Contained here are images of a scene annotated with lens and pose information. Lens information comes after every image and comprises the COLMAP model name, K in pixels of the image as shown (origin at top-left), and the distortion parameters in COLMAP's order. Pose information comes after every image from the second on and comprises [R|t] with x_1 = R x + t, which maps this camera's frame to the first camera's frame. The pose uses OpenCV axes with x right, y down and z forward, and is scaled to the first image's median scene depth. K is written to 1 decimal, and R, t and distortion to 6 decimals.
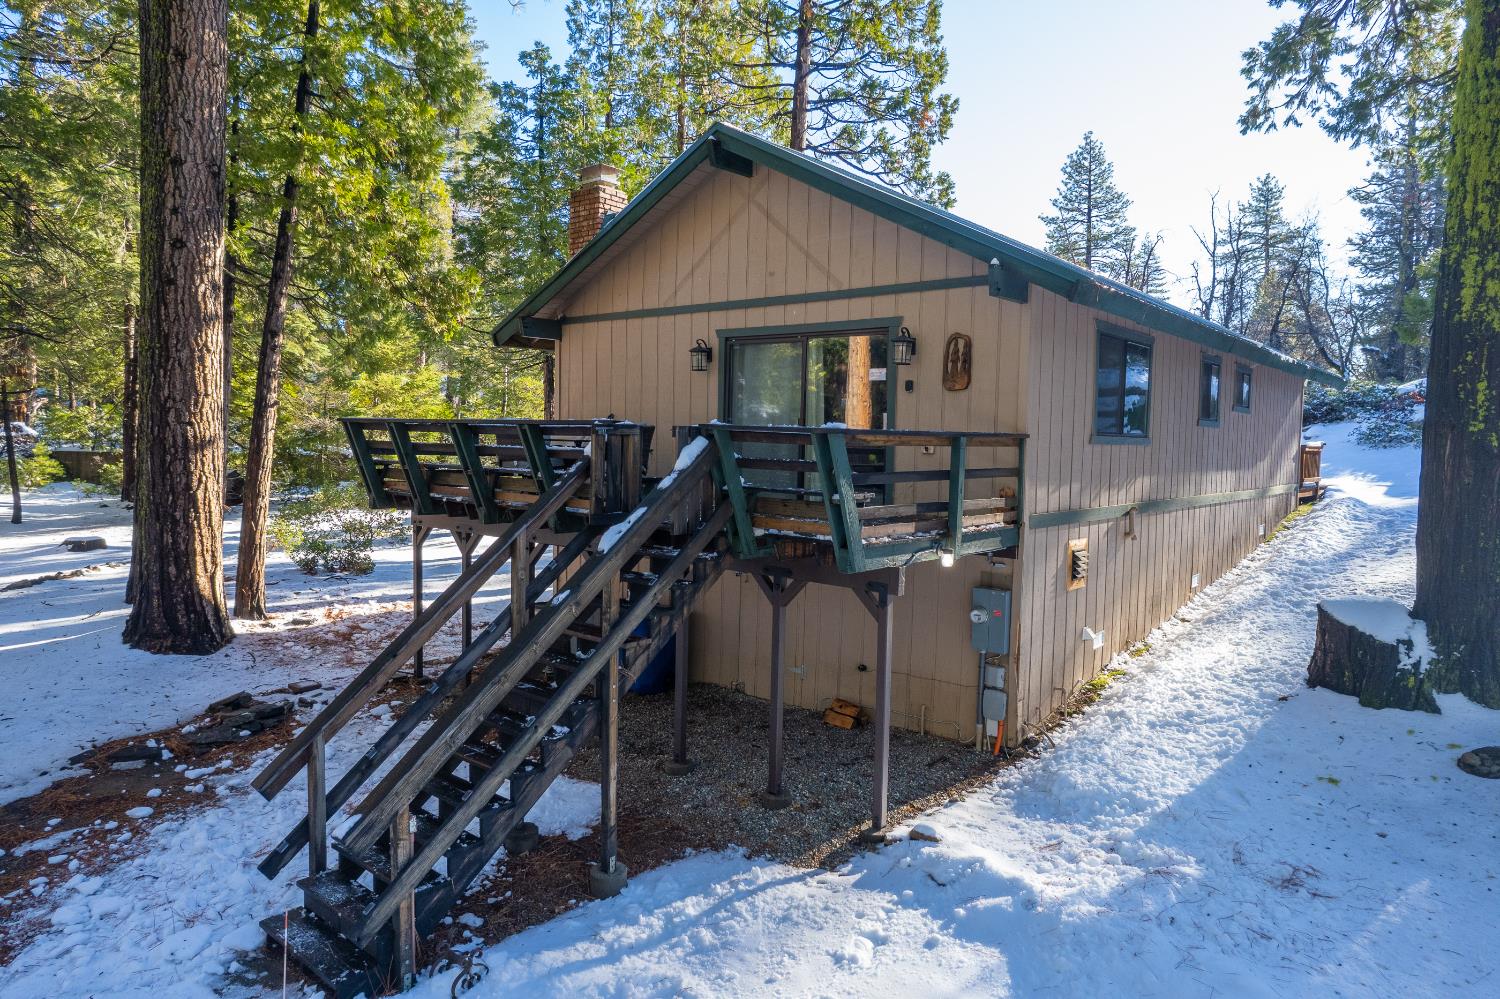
lens RADIAL K [[971.6, 0, 757.0], [0, 971.6, 495.8], [0, 0, 1]] dist [-0.083175, 0.075097]
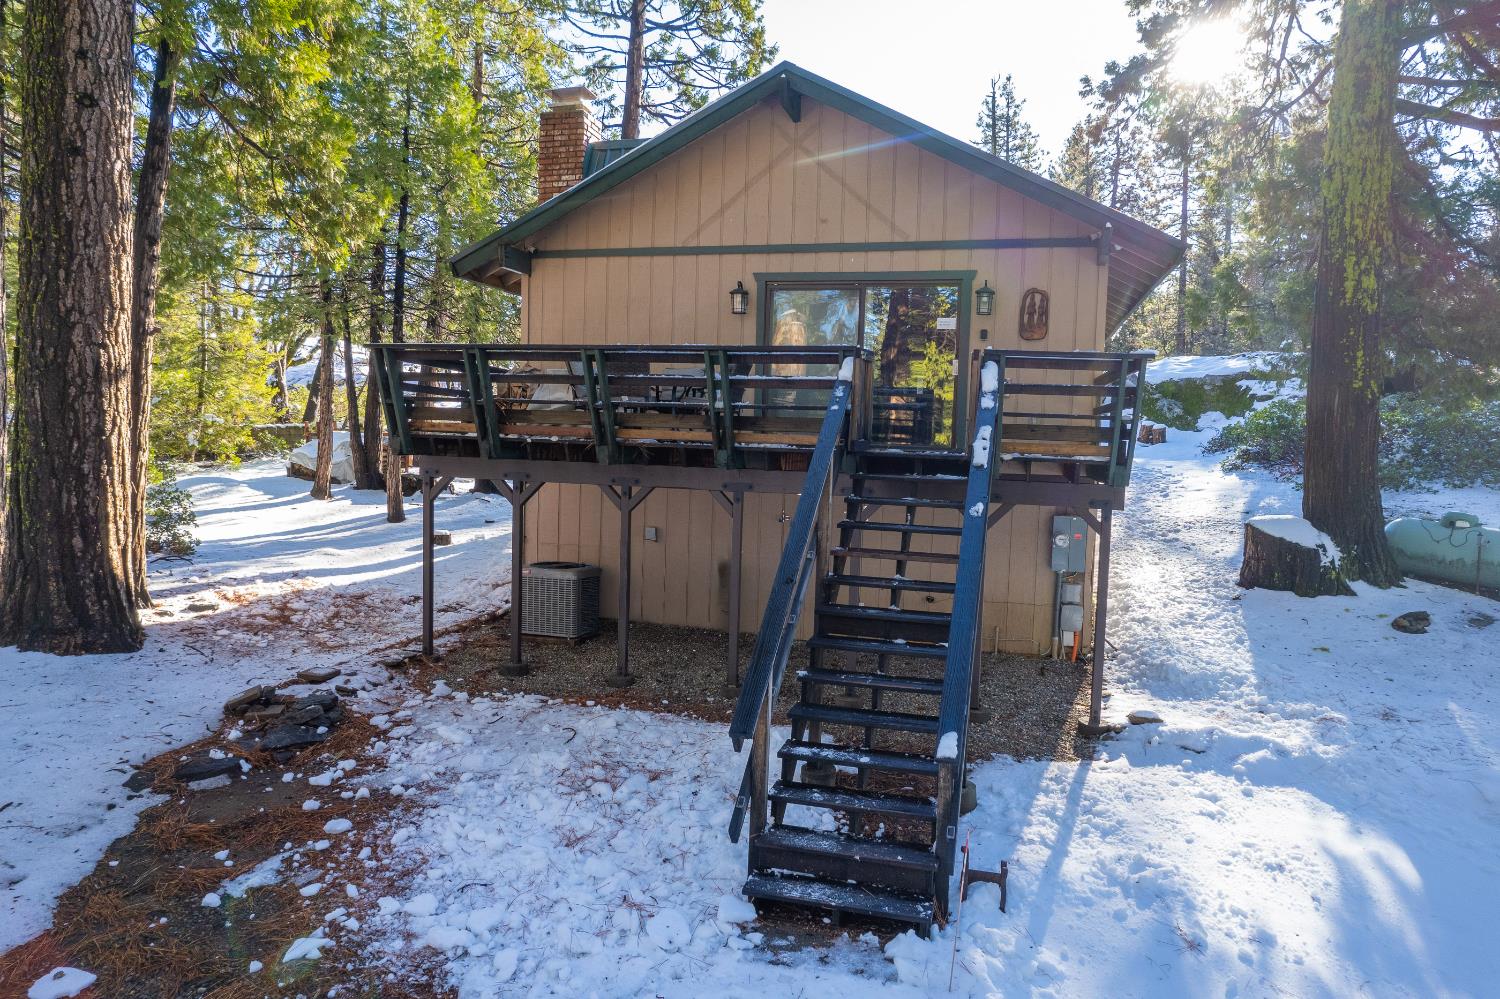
lens RADIAL K [[971.6, 0, 757.0], [0, 971.6, 495.8], [0, 0, 1]] dist [-0.083175, 0.075097]
pose [[0.905425, -0.021202, 0.423977, -0.499199], [0.016180, 0.999750, 0.015443, 0.043451], [-0.424198, -0.007123, 0.905541, 0.115133]]
